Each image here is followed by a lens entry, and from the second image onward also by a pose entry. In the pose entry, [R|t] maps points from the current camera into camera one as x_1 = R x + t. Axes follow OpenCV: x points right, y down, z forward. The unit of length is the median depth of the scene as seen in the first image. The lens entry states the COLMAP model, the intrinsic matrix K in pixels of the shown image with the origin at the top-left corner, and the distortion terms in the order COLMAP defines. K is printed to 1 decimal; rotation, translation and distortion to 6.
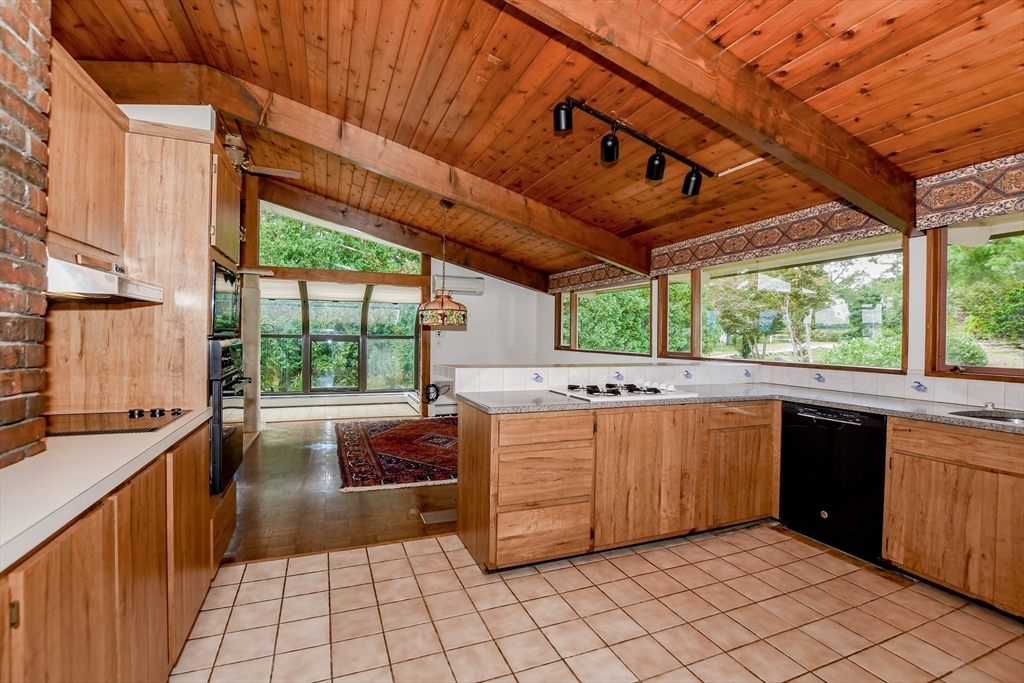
lens RADIAL K [[466.3, 0, 508.8], [0, 466.3, 340.3], [0, 0, 1]] dist [-0.016608, 0.000465]
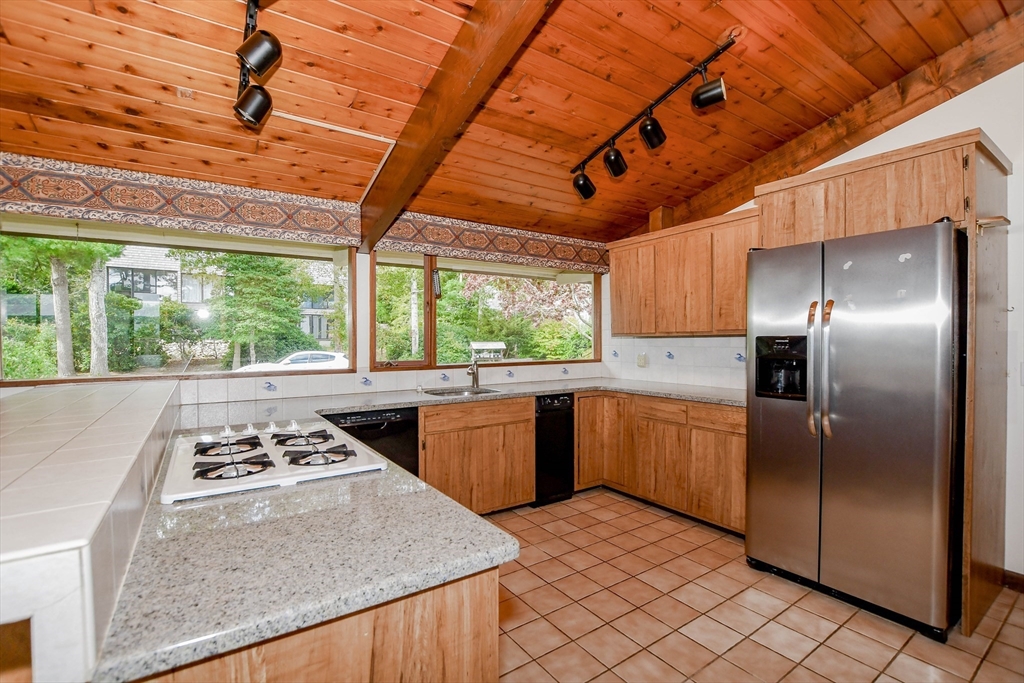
lens RADIAL K [[462.4, 0, 510.0], [0, 462.4, 341.8], [0, 0, 1]] dist [-0.035914, 0.007432]
pose [[-0.216983, -0.019908, 0.975972, -0.356863], [0.007971, 0.999723, 0.022164, -0.025656], [-0.976143, 0.012589, -0.216764, 0.949580]]
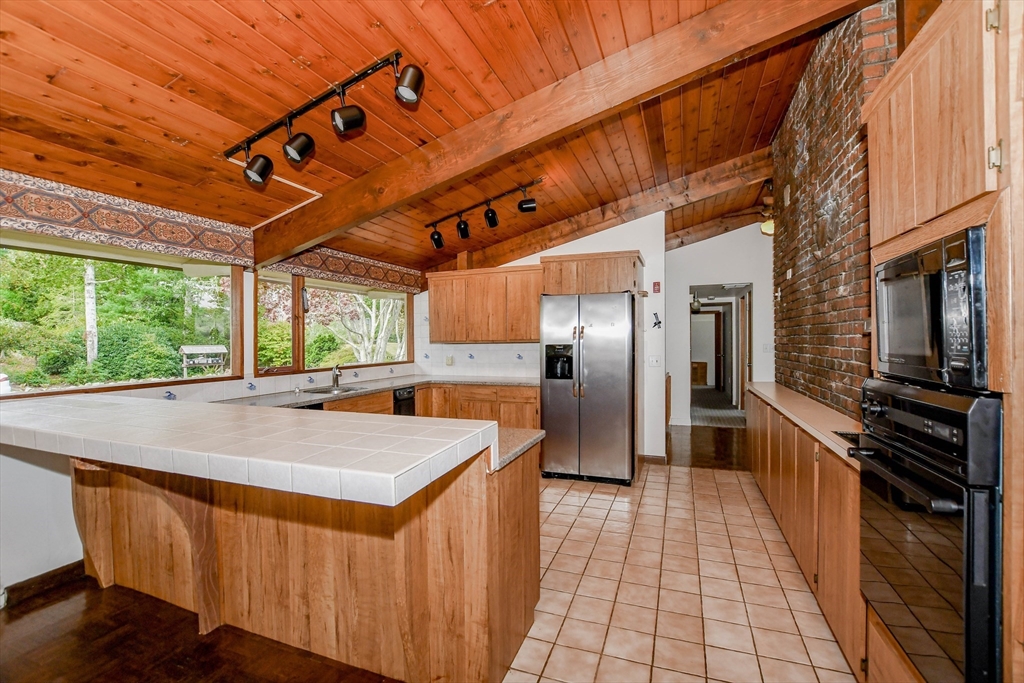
lens RADIAL K [[454.0, 0, 515.6], [0, 454.0, 339.2], [0, 0, 1]] dist [-0.027098, 0.000387]
pose [[-0.744682, -0.011038, 0.667328, -0.560510], [0.001415, 0.999835, 0.018117, -0.060445], [-0.667418, 0.014436, -0.744544, 1.539898]]
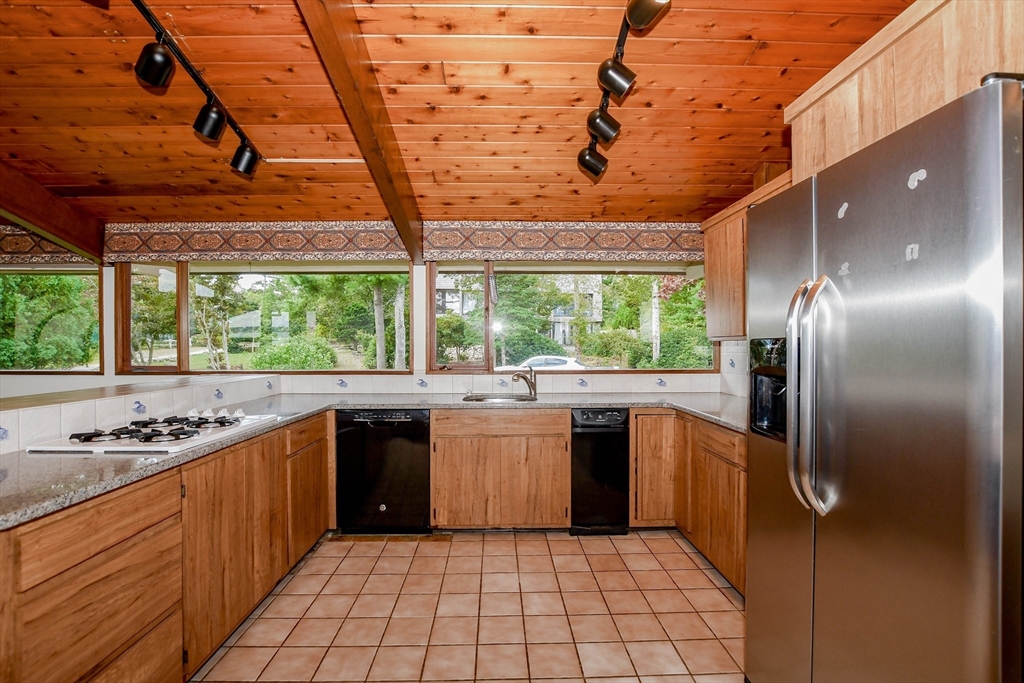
lens RADIAL K [[462.4, 0, 510.0], [0, 462.4, 341.8], [0, 0, 1]] dist [-0.035914, 0.007432]
pose [[0.348630, -0.007652, 0.937229, -0.234398], [0.013580, 0.999903, 0.003112, -0.015070], [-0.937162, 0.011642, 0.348700, 0.344410]]
